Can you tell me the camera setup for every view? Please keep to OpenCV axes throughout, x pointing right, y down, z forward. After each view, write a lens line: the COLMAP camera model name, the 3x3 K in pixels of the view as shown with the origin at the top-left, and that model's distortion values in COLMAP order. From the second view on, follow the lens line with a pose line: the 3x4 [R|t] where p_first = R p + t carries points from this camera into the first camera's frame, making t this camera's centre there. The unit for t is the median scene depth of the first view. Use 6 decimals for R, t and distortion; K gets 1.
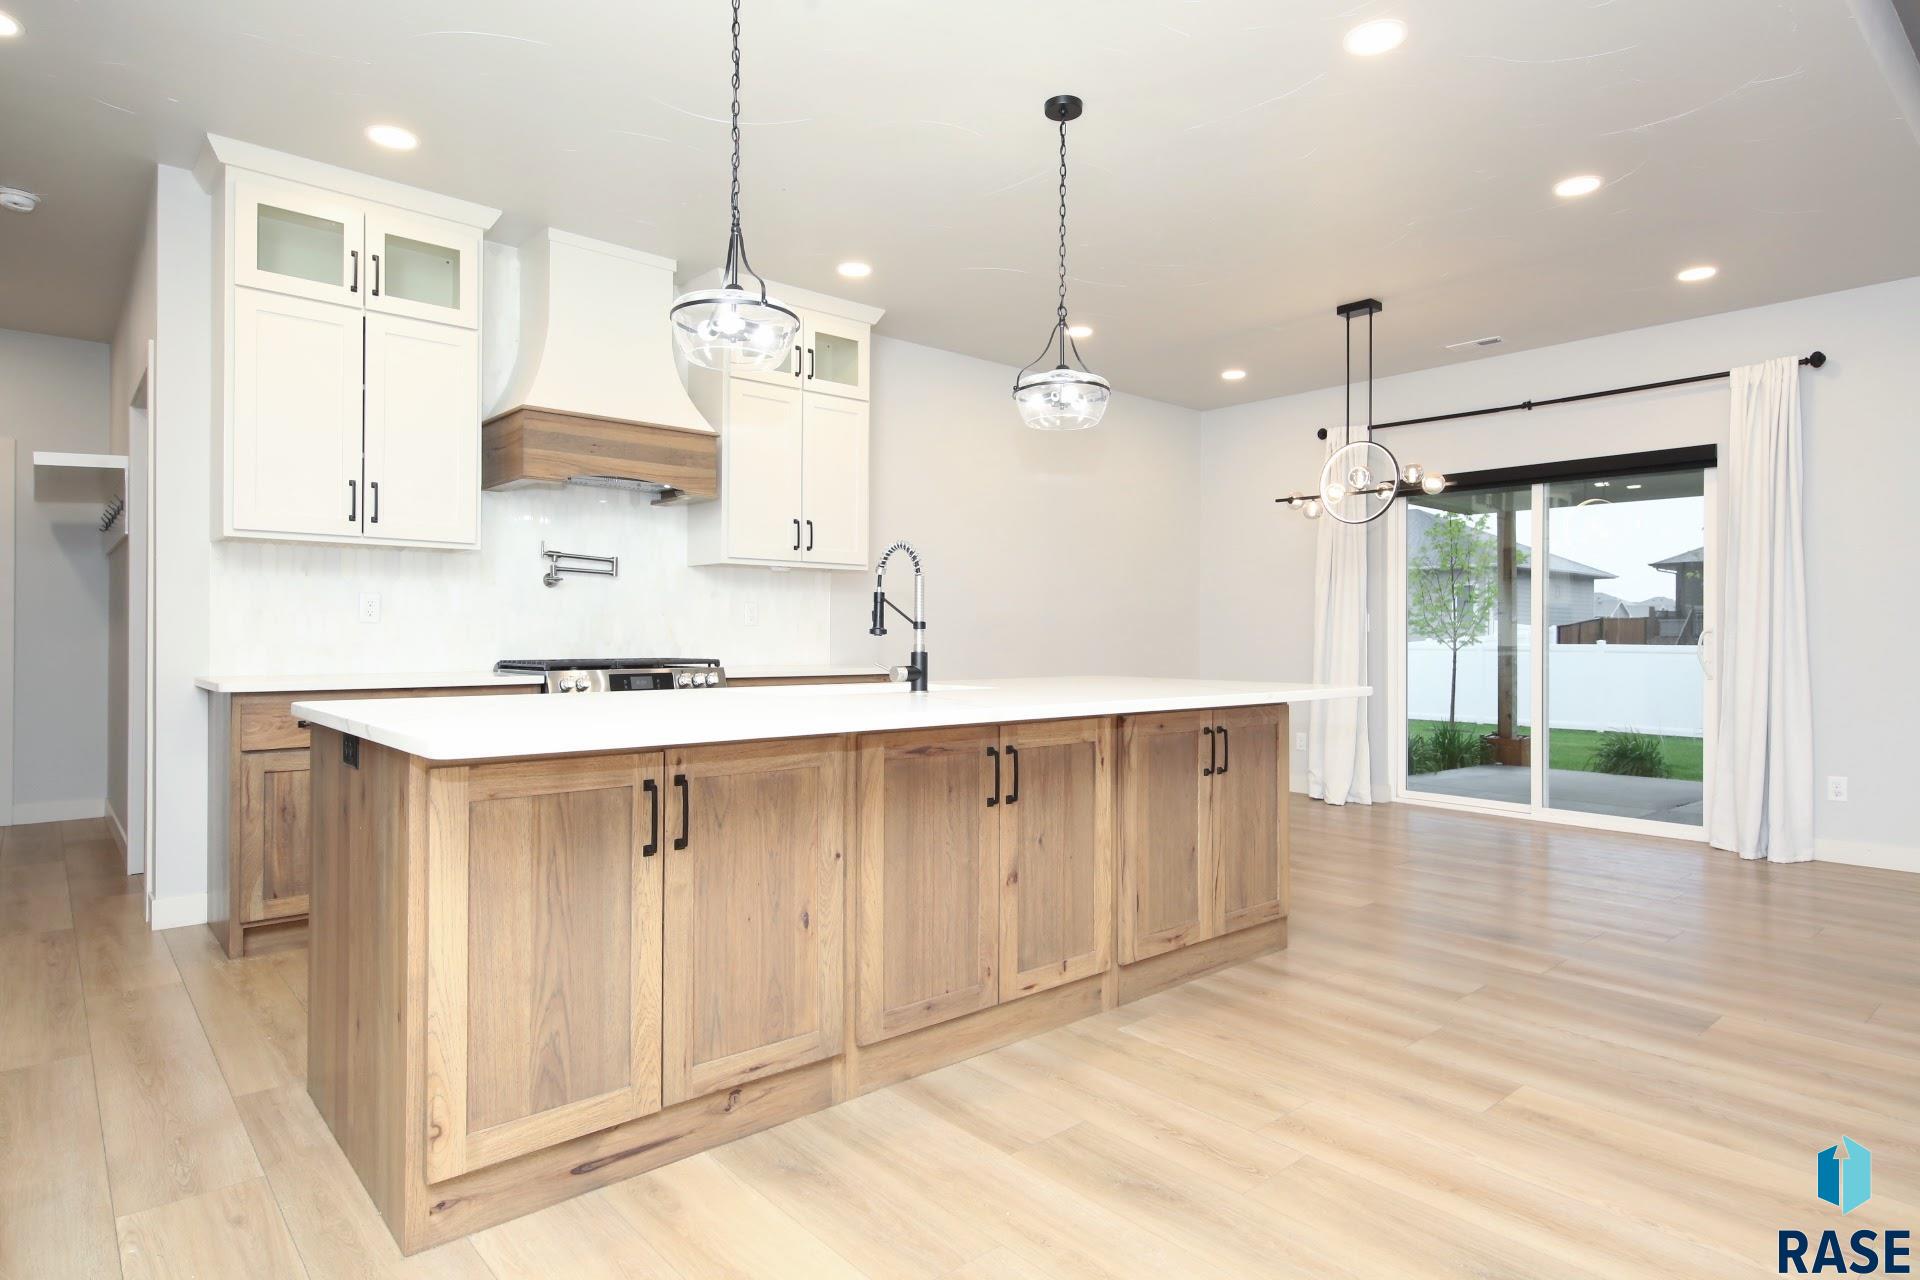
lens RADIAL K [[1054.3, 0, 956.9], [0, 1054.3, 638.0], [0, 0, 1]] dist [0.012381, -0.000306]
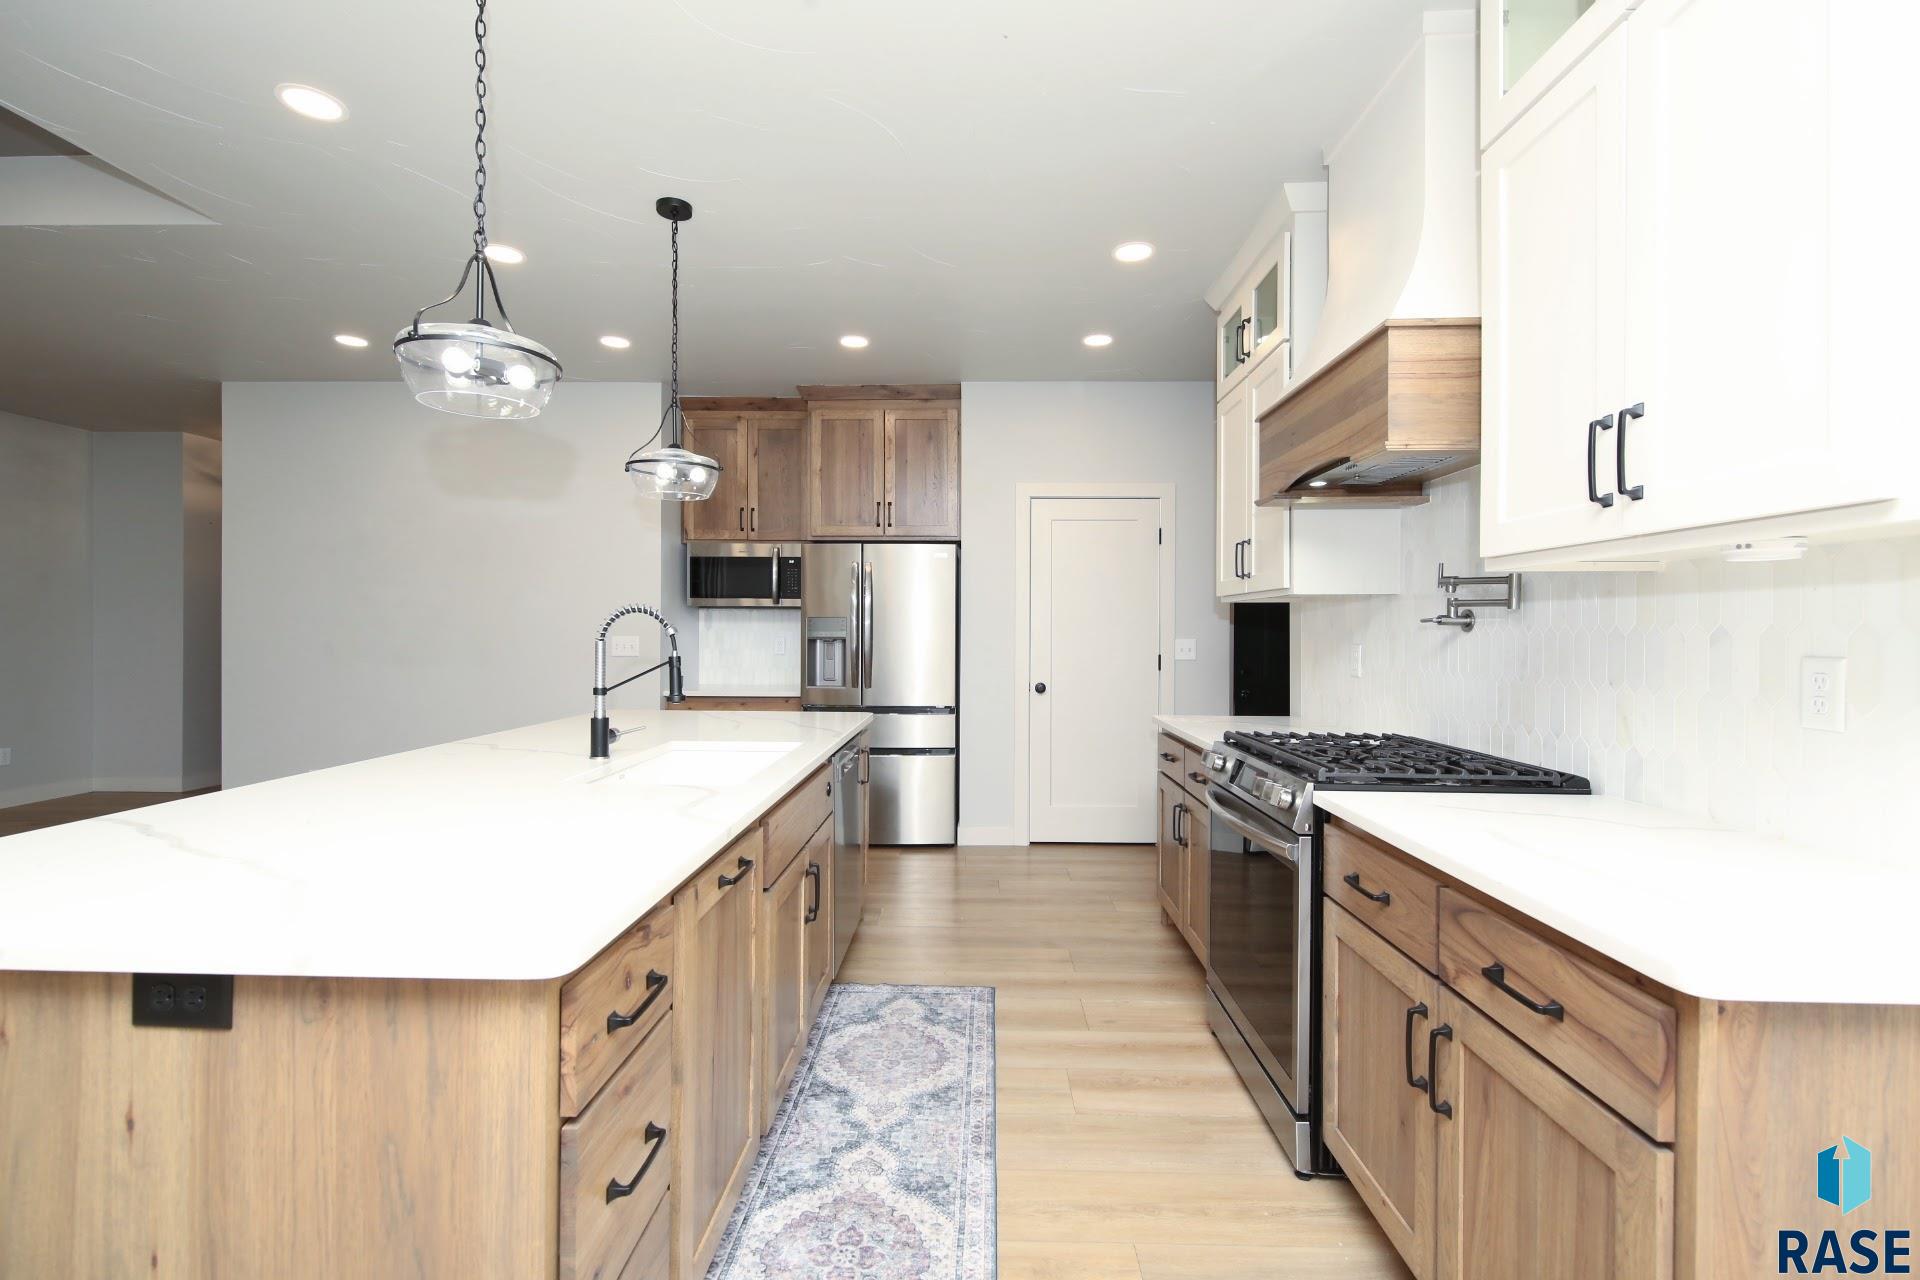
lens RADIAL K [[847.0, 0, 953.6], [0, 847.0, 634.6], [0, 0, 1]] dist [0.014975, -0.007804]
pose [[-0.677986, -0.005222, -0.735056, 0.242509], [-0.009723, 0.999951, 0.001865, -0.051695], [0.735011, 0.008412, -0.678003, 1.318010]]
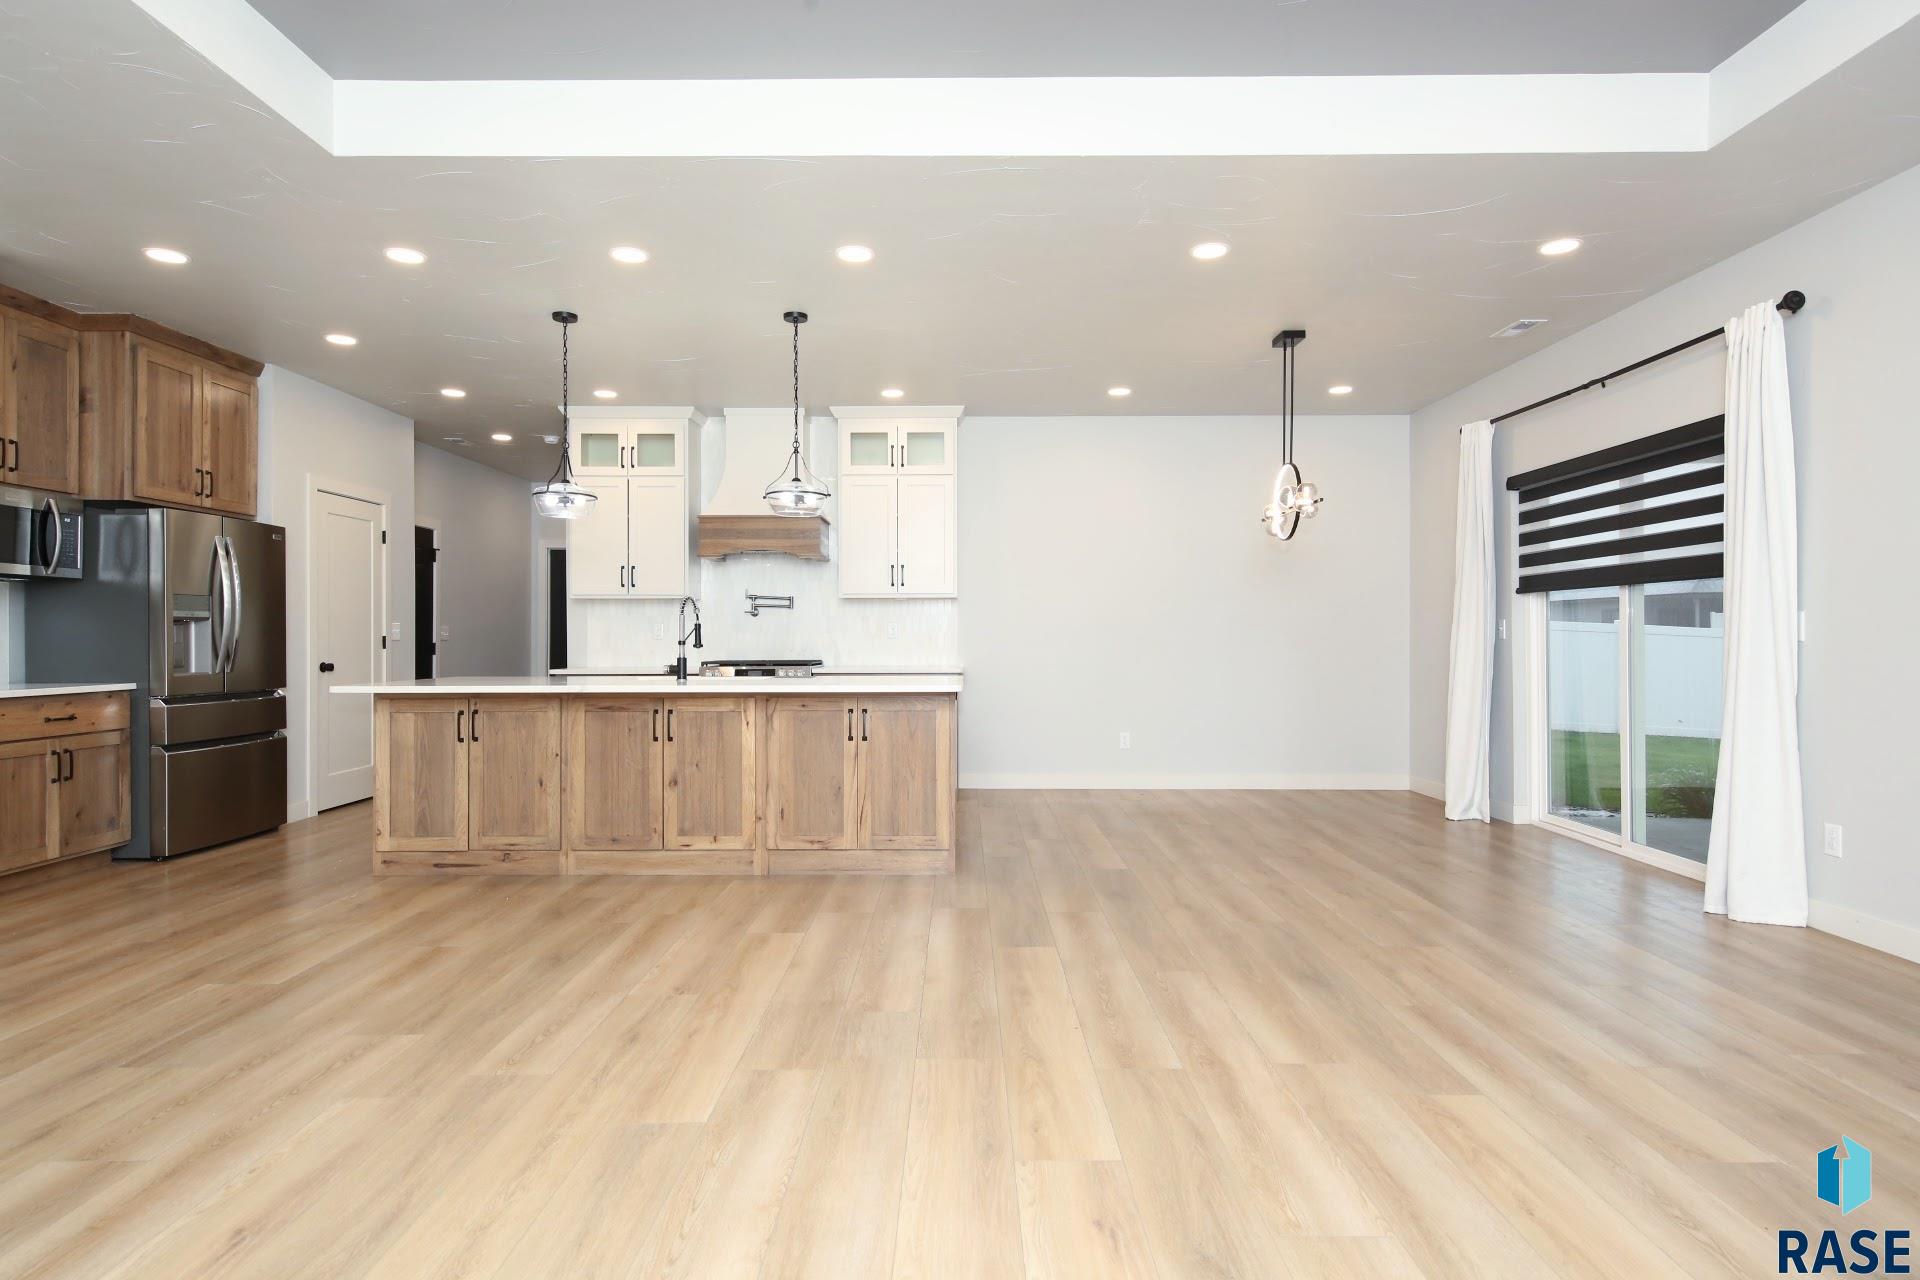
lens RADIAL K [[1038.3, 0, 955.5], [0, 1038.3, 635.5], [0, 0, 1]] dist [0.013346, -0.001715]
pose [[0.749292, -0.006620, -0.662207, 1.092275], [0.003720, 0.999976, -0.005787, -0.009109], [0.662230, 0.001872, 0.749299, -0.013207]]
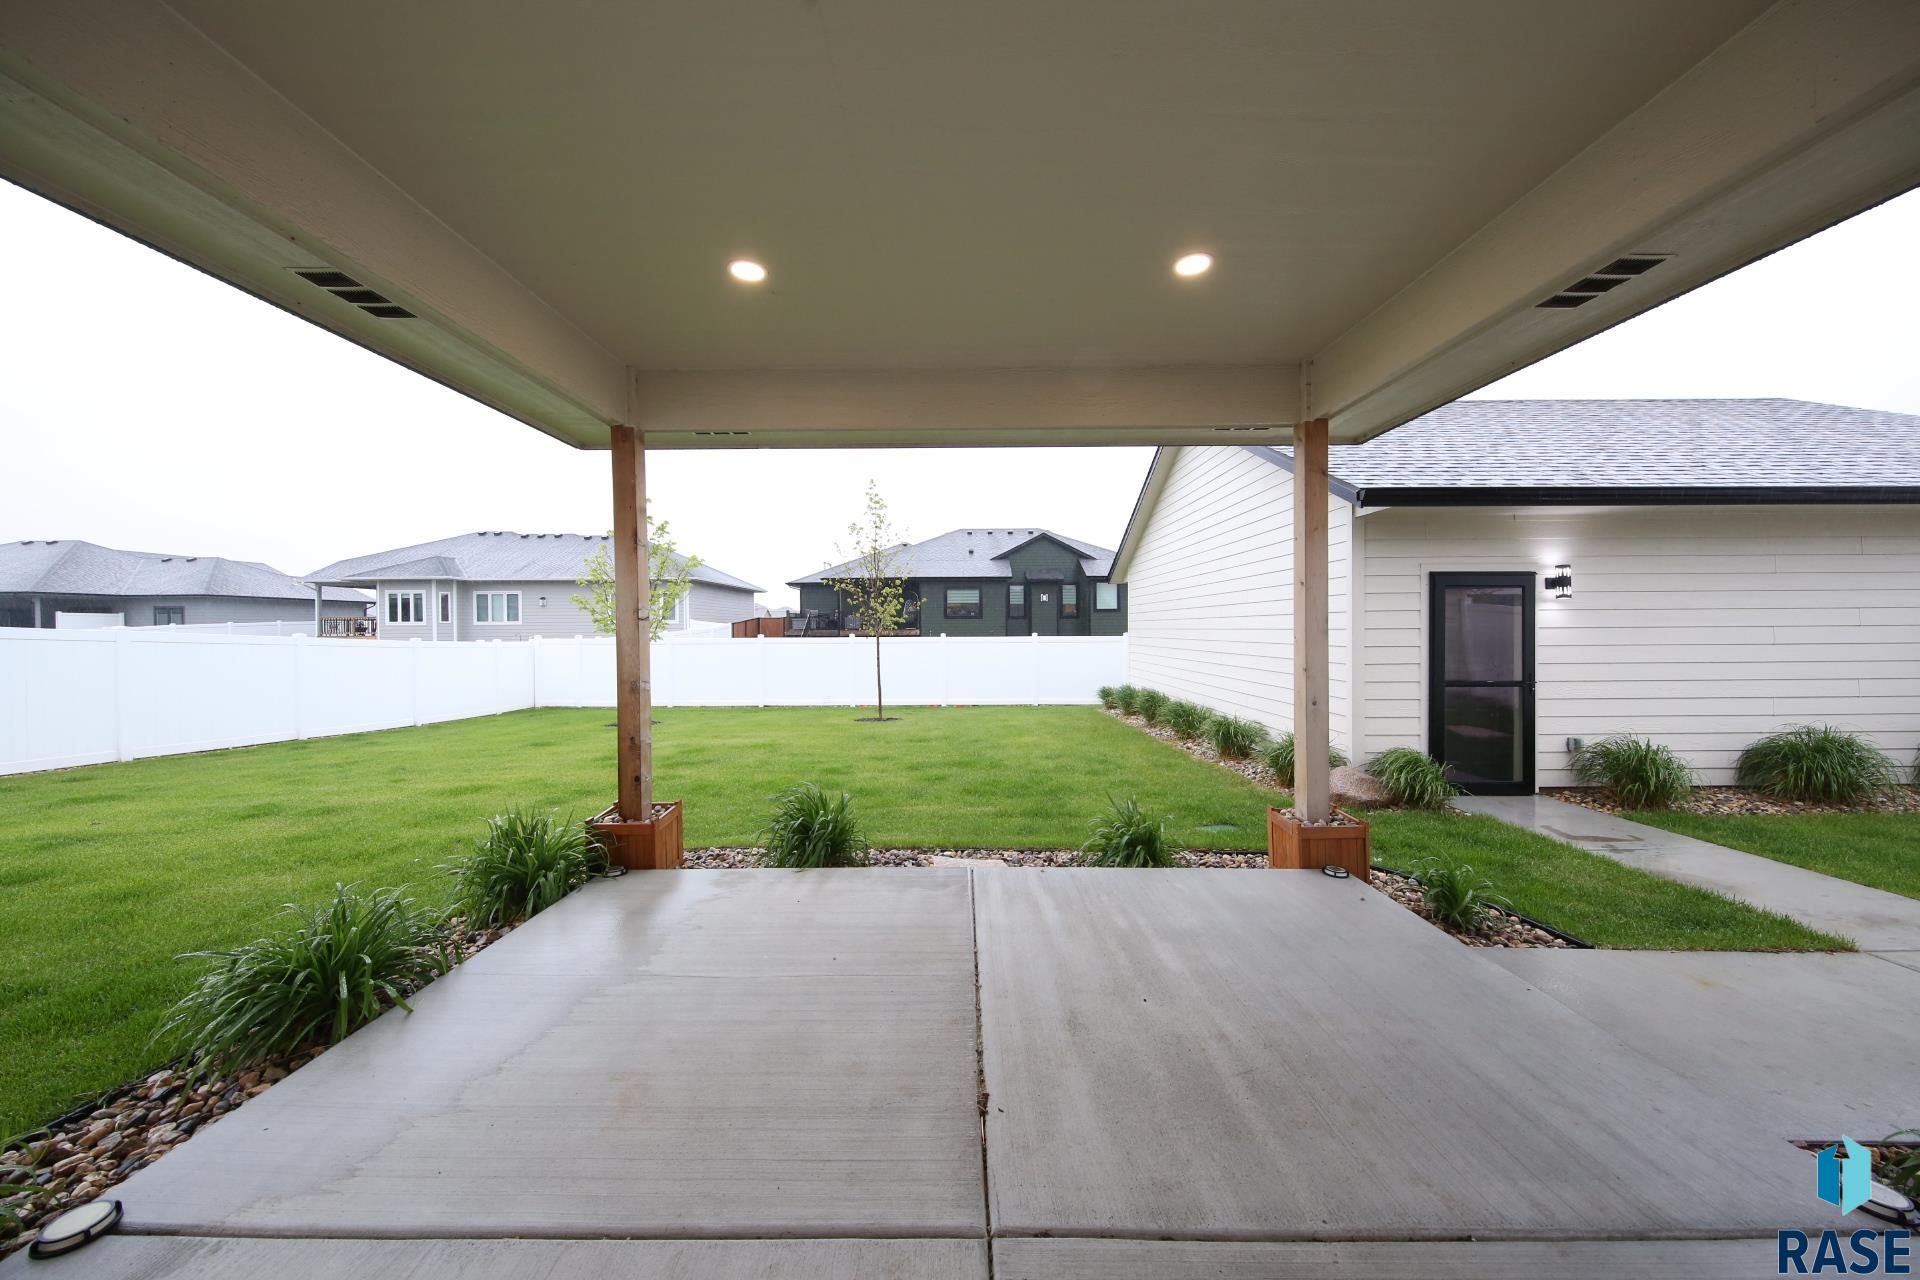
lens RADIAL K [[643.0, 0, 960.0], [0, 643.0, 640.0], [0, 0, 1]] dist [-0.000828, -0.000034]
pose [[0.658137, -0.022225, 0.752570, 1.009813], [0.010694, 0.999739, 0.020173, -0.022765], [-0.752822, -0.005228, 0.658203, 1.707436]]
